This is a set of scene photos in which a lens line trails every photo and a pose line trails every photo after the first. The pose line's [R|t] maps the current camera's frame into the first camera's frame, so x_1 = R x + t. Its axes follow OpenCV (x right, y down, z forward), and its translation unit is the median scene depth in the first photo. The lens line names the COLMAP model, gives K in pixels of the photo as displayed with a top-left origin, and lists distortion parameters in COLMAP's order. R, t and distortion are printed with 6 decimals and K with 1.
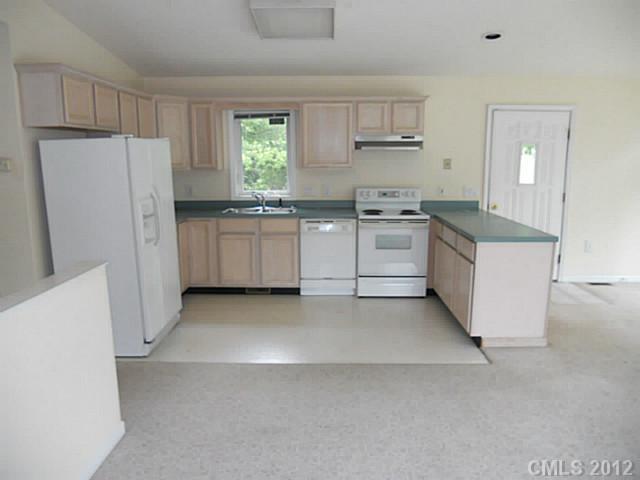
lens RADIAL K [[485.5, 0, 320.0], [0, 485.5, 240.0], [0, 0, 1]] dist [-0.041712, 0.002679]
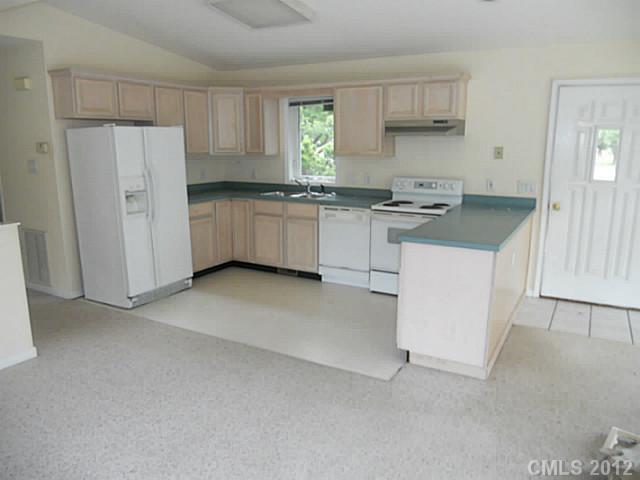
lens RADIAL K [[485.5, 0, 320.0], [0, 485.5, 240.0], [0, 0, 1]] dist [-0.041712, 0.002679]
pose [[0.878621, 0.098170, -0.467320, 0.424689], [-0.086347, 0.995169, 0.046713, -0.018497], [0.469648, -0.000691, 0.882853, 0.113275]]
